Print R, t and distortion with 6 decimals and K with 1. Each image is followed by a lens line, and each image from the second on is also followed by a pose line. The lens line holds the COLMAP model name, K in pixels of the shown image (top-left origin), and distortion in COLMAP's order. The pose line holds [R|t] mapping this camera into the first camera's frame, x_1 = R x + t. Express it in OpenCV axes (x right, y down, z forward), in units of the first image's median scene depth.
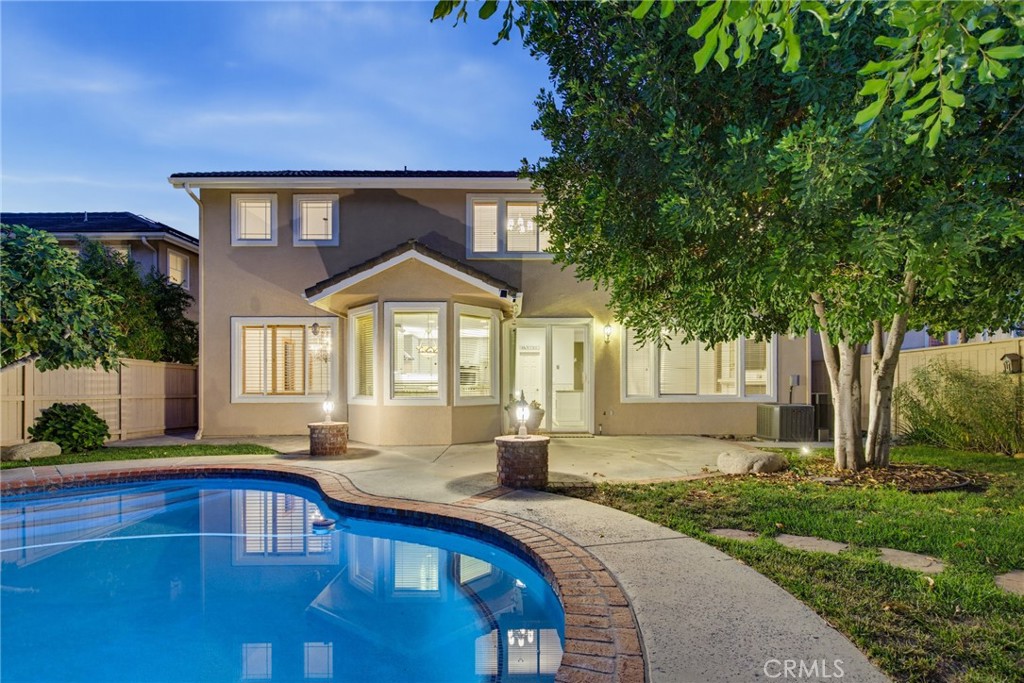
lens RADIAL K [[467.8, 0, 511.2], [0, 467.8, 385.4], [0, 0, 1]] dist [0.002491, 0.000138]
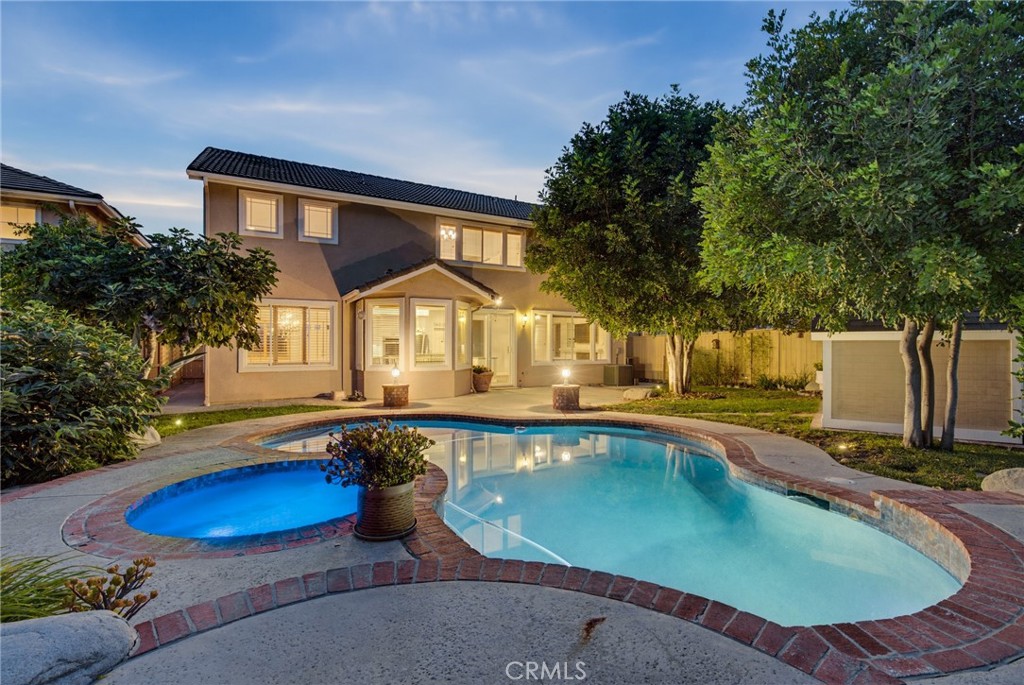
lens RADIAL K [[451.5, 0, 506.4], [0, 451.5, 345.2], [0, 0, 1]] dist [0.002630, 0.000299]
pose [[0.885360, 0.001506, 0.464903, -0.531128], [0.000715, 0.999989, -0.004601, -0.023436], [-0.464905, 0.004406, 0.885350, -0.275574]]
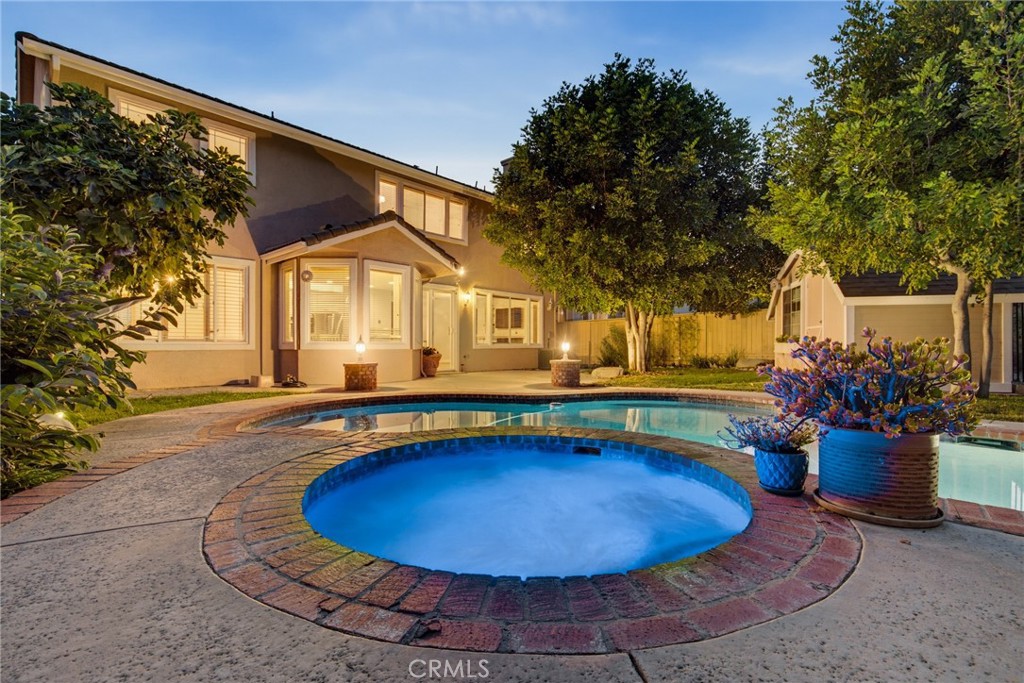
lens RADIAL K [[451.5, 0, 506.4], [0, 451.5, 344.2], [0, 0, 1]] dist [0.002630, 0.000299]
pose [[0.694212, 0.003040, 0.719764, -0.679237], [-0.001436, 0.999995, -0.002838, 0.027597], [-0.719769, 0.000937, 0.694213, -0.016953]]
